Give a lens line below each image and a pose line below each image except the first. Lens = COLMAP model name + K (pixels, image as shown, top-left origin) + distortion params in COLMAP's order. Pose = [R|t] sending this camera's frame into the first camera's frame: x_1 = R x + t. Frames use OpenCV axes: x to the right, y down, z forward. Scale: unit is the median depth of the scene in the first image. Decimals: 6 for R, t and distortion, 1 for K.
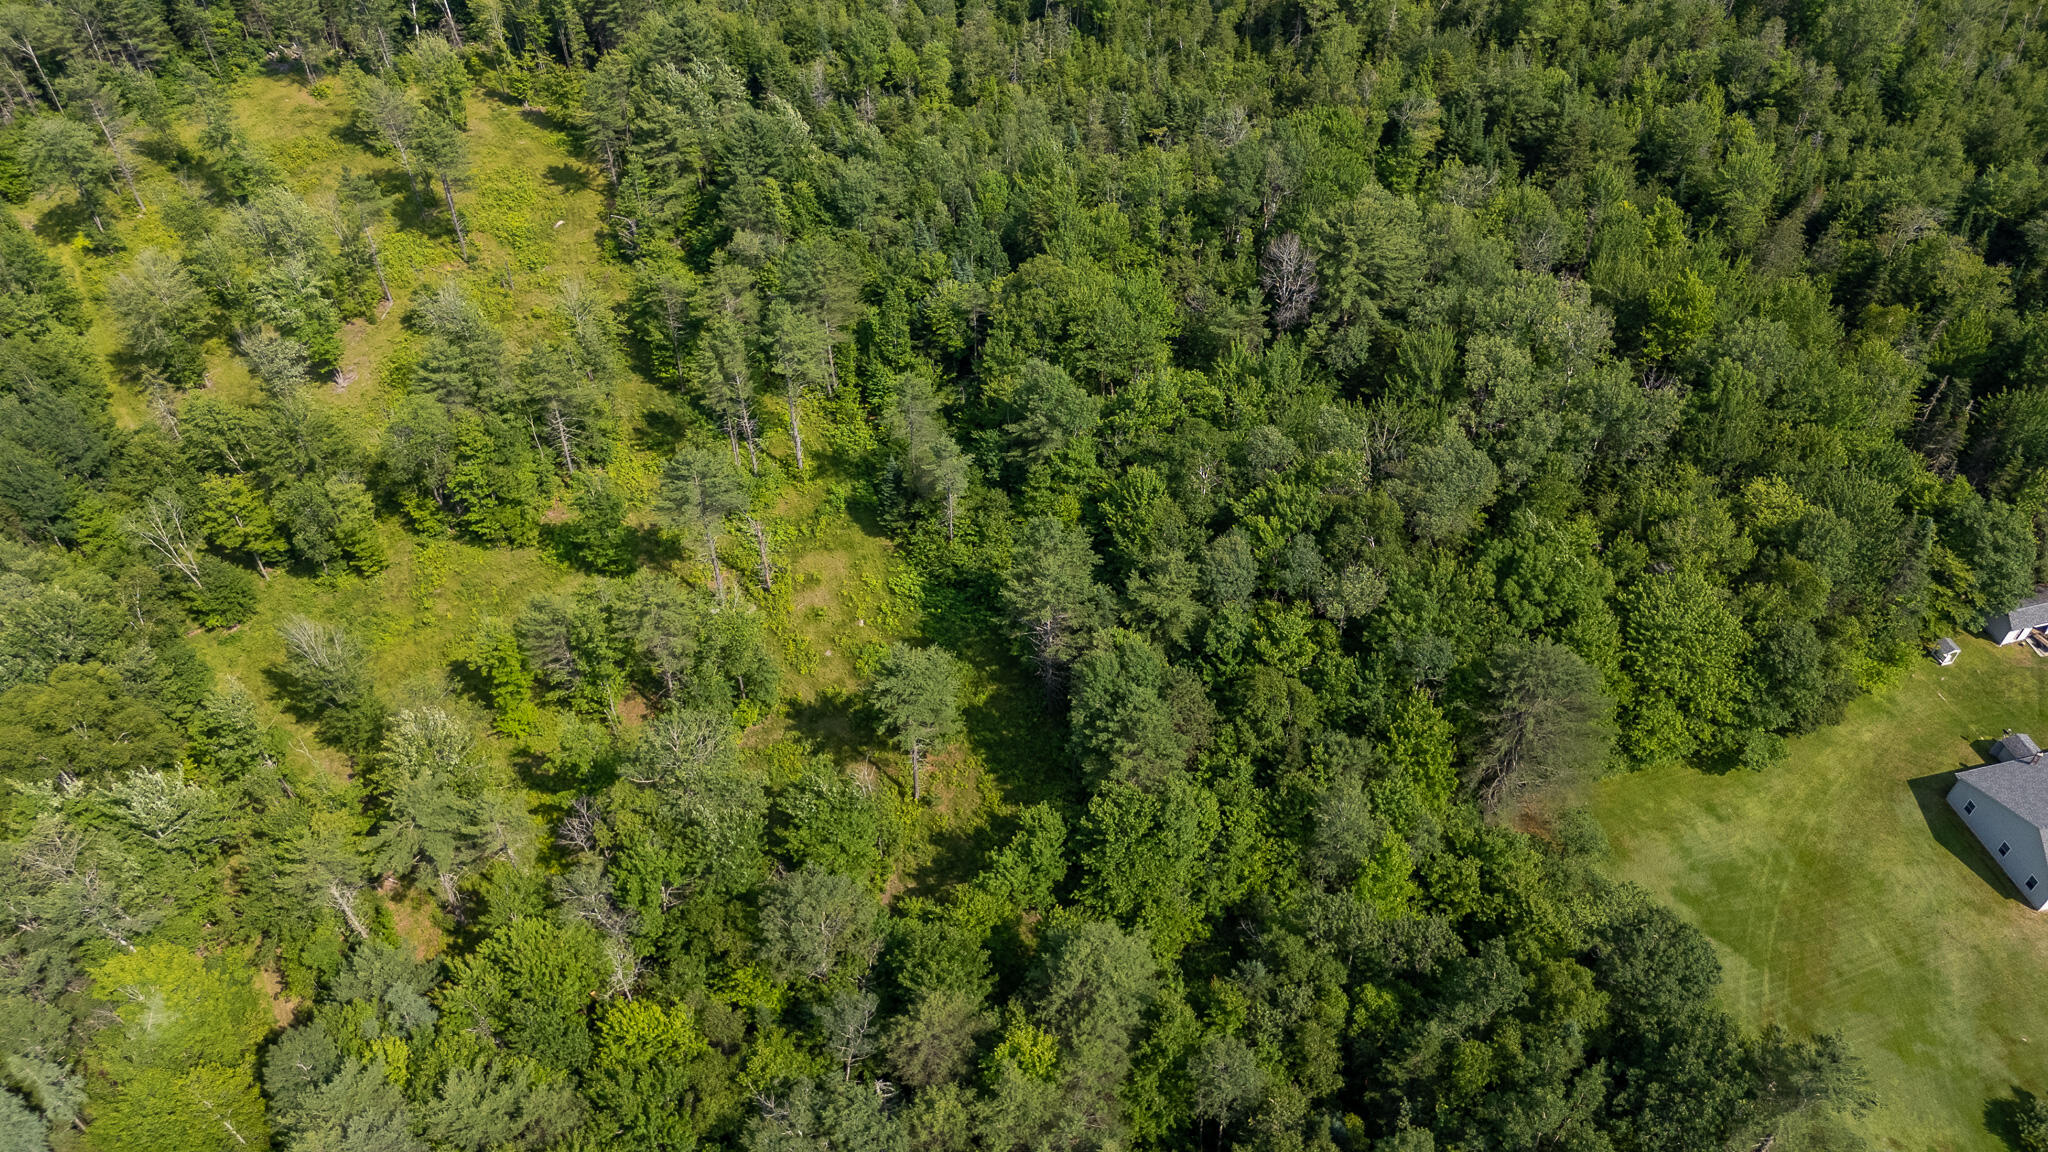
lens RADIAL K [[1492.6, 0, 1033.9], [0, 1492.6, 567.9], [0, 0, 1]] dist [0.120927, -0.157043]
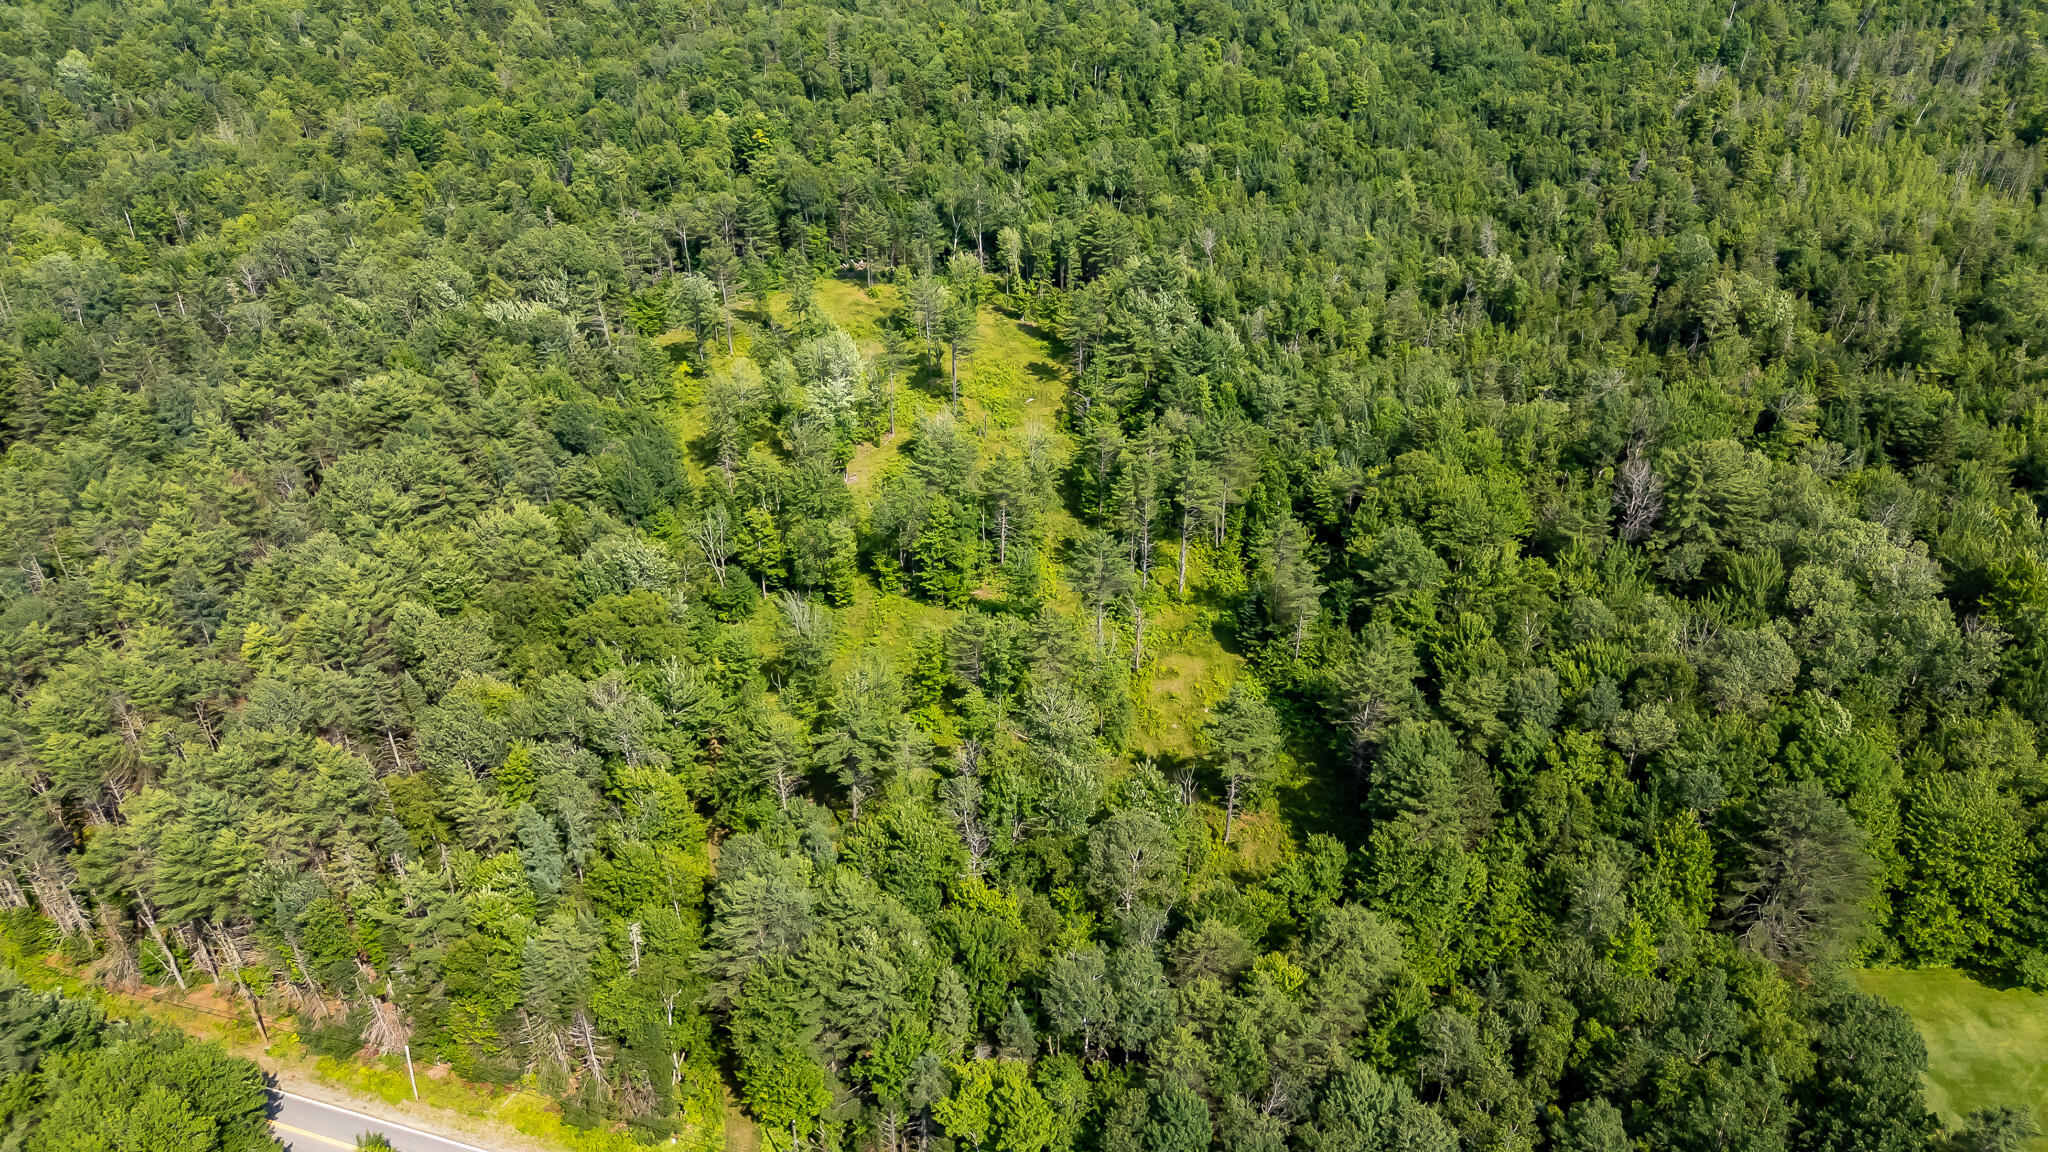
lens RADIAL K [[1514.2, 0, 1028.7], [0, 1514.2, 576.3], [0, 0, 1]] dist [0.076194, -0.069457]
pose [[0.950949, 0.167061, -0.260359, 0.043176], [-0.219916, 0.957001, -0.189170, 0.184913], [0.217562, 0.237148, 0.946799, -0.182100]]
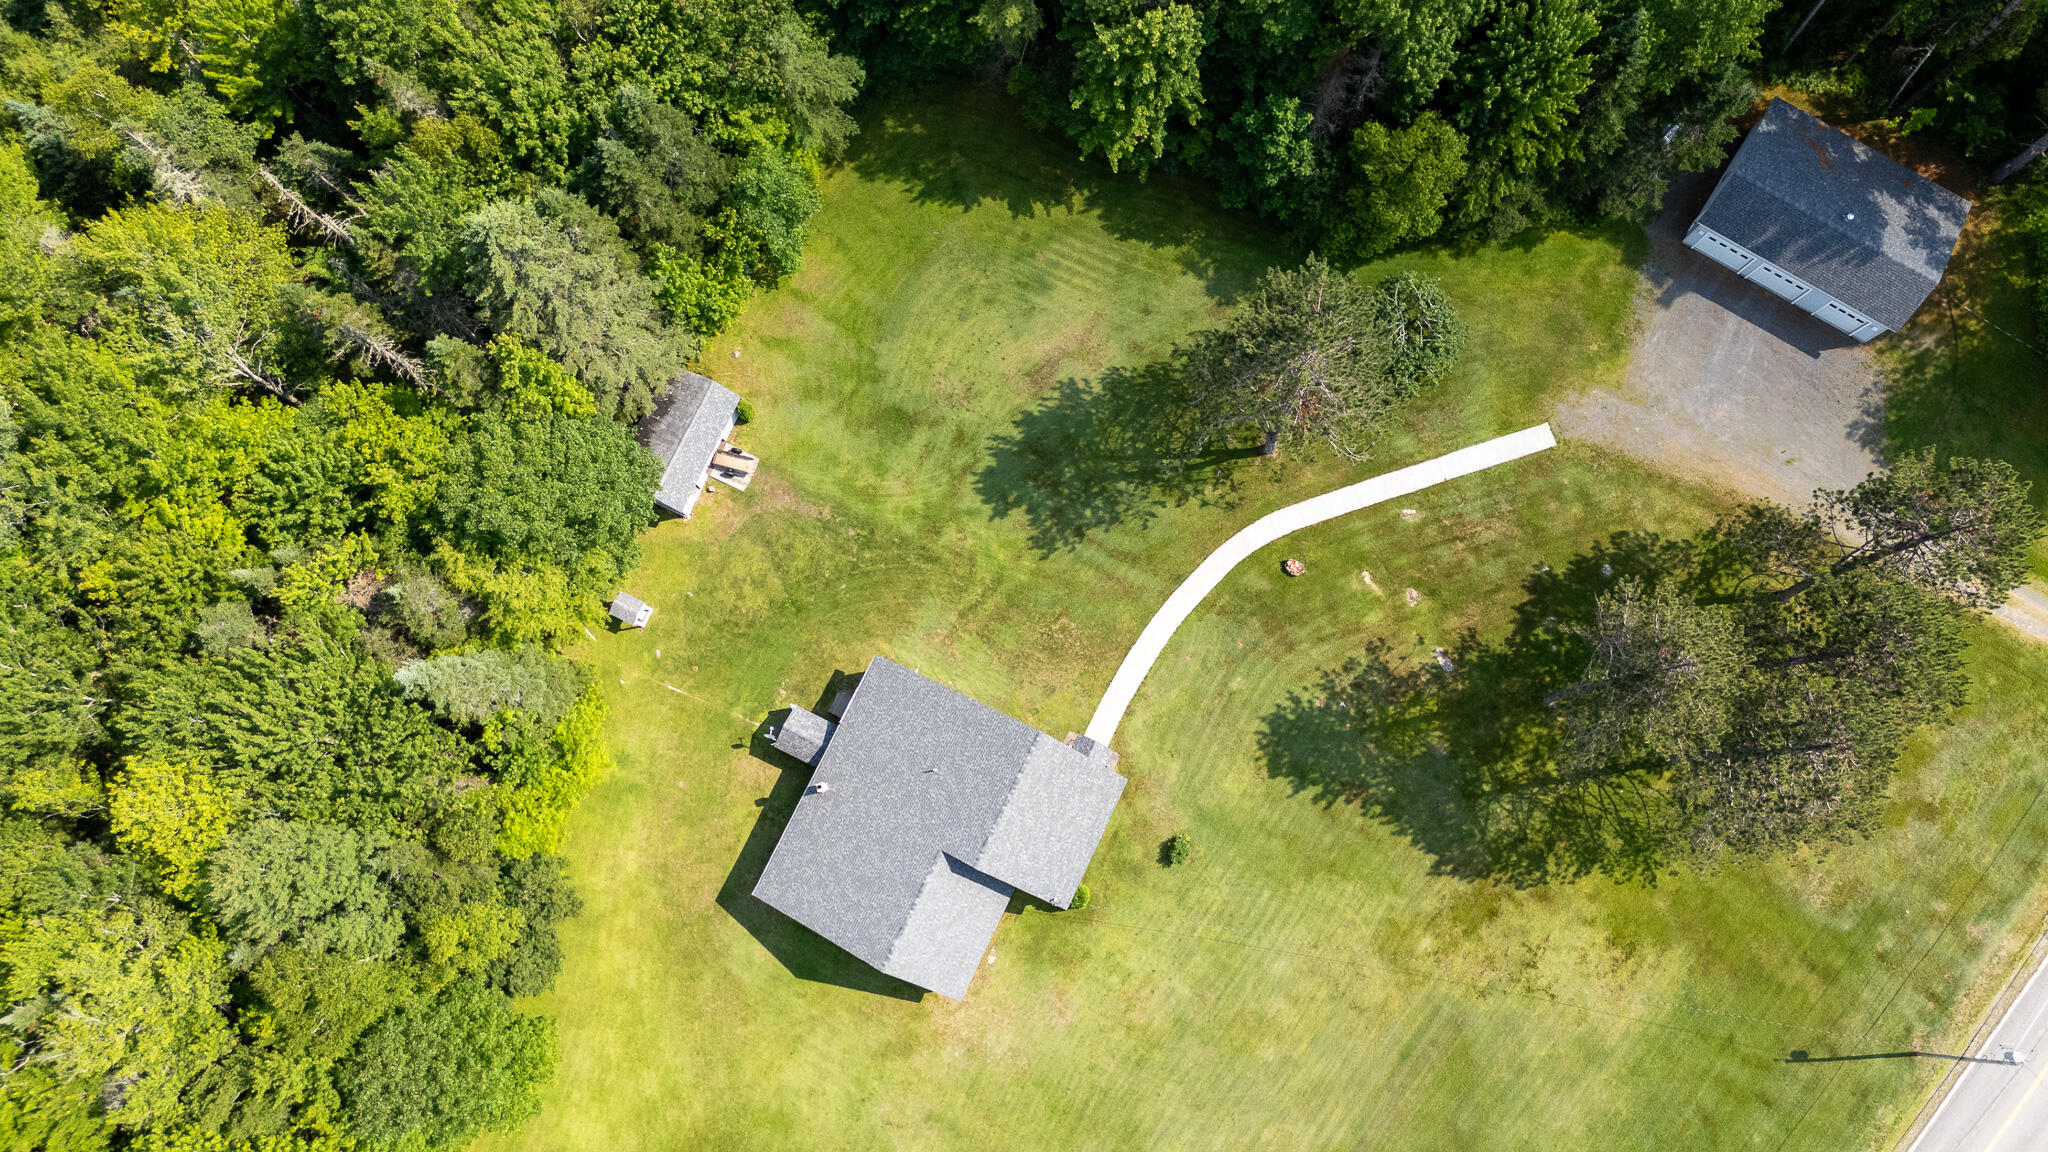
lens RADIAL K [[1527.7, 0, 1028.2], [0, 1527.7, 565.3], [0, 0, 1]] dist [0.078949, -0.079540]
pose [[0.645612, -0.752147, 0.132135, 0.581982], [0.557436, 0.582420, 0.591652, -0.207956], [-0.521967, -0.308321, 0.795291, 0.409133]]
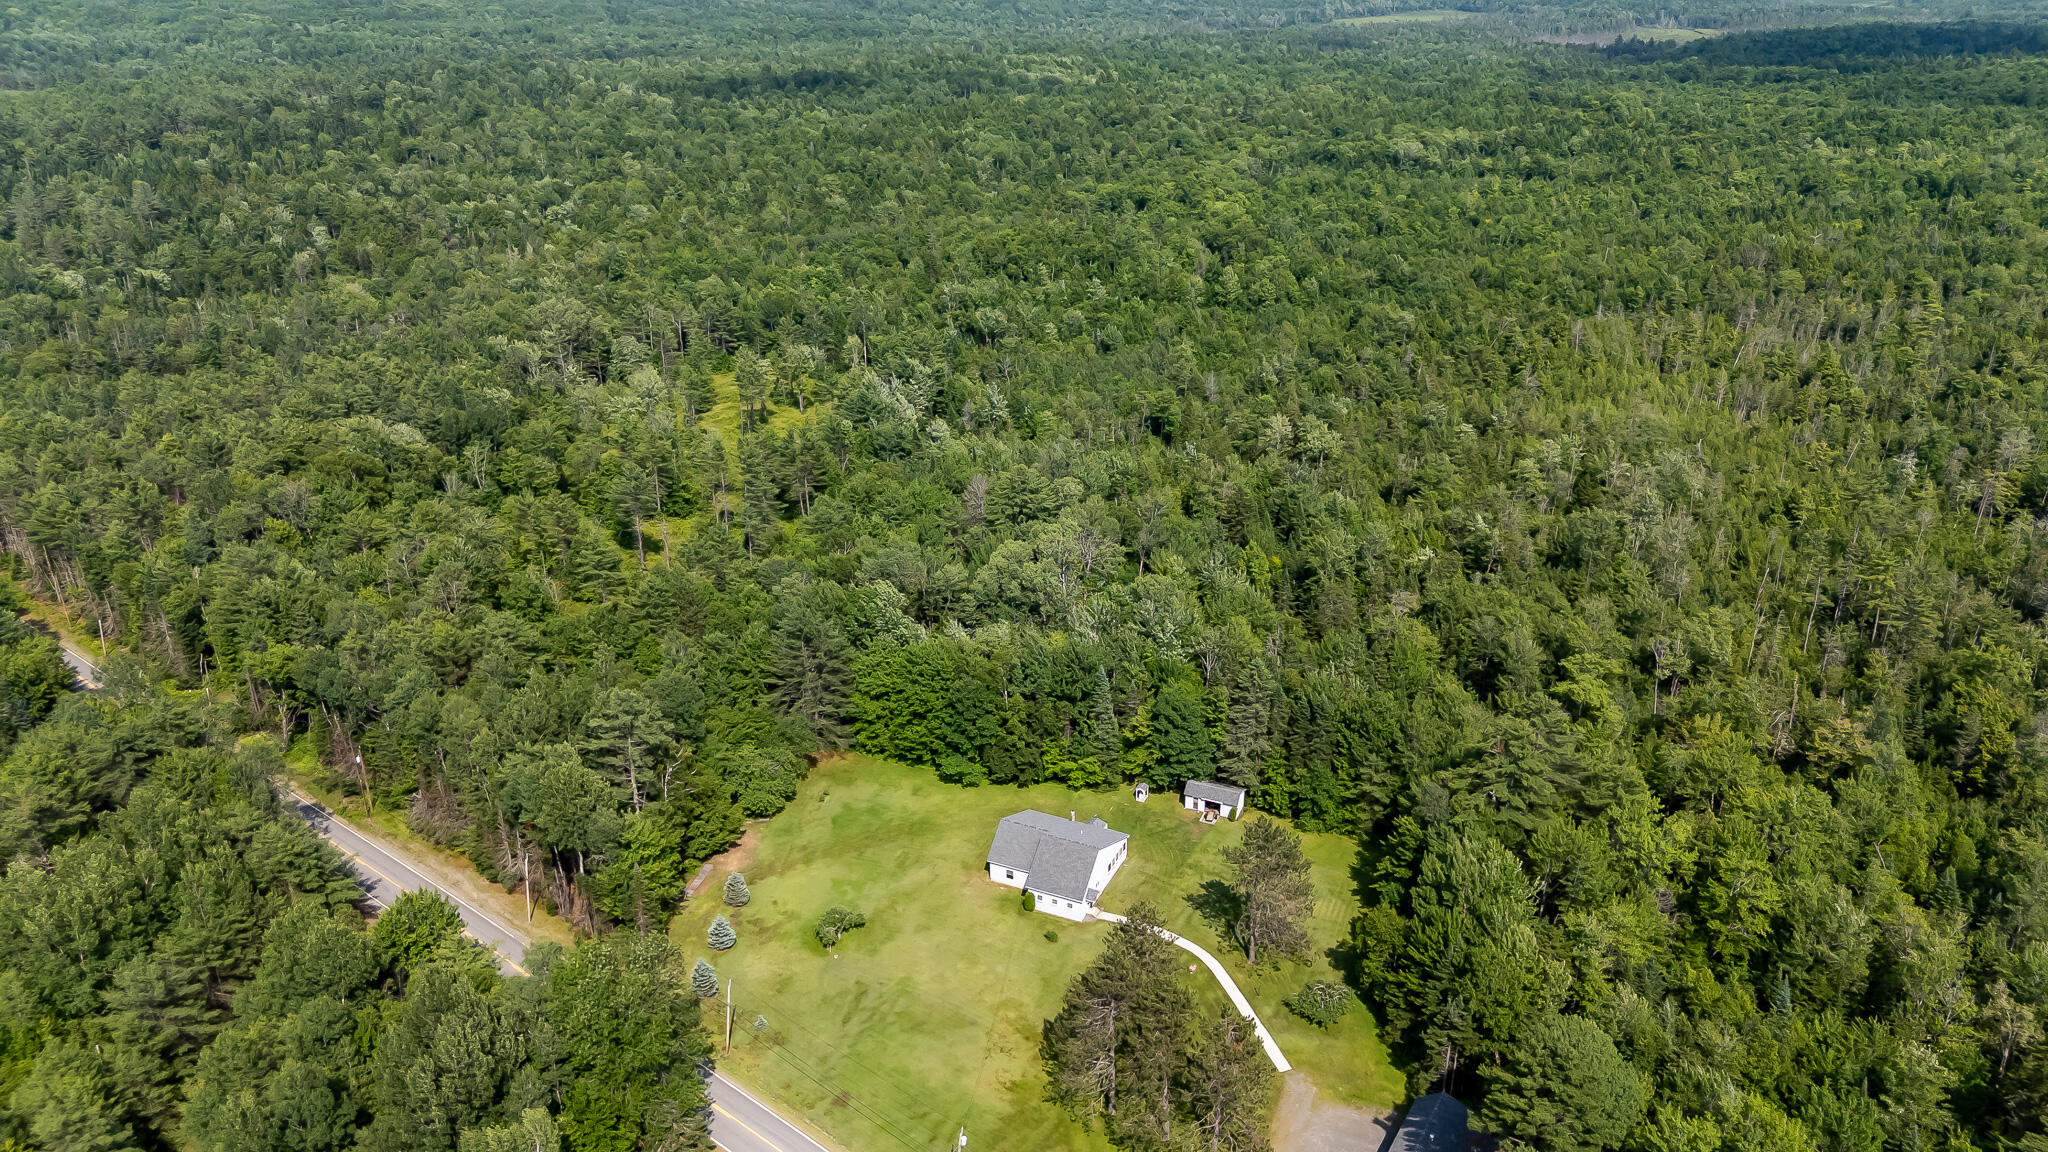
lens RADIAL K [[1527.7, 0, 1028.2], [0, 1527.7, 565.3], [0, 0, 1]] dist [0.078949, -0.079540]
pose [[0.776619, 0.259209, -0.574173, 1.188783], [-0.459803, 0.856262, -0.235366, 0.239579], [0.430633, 0.446795, 0.784174, -0.258781]]
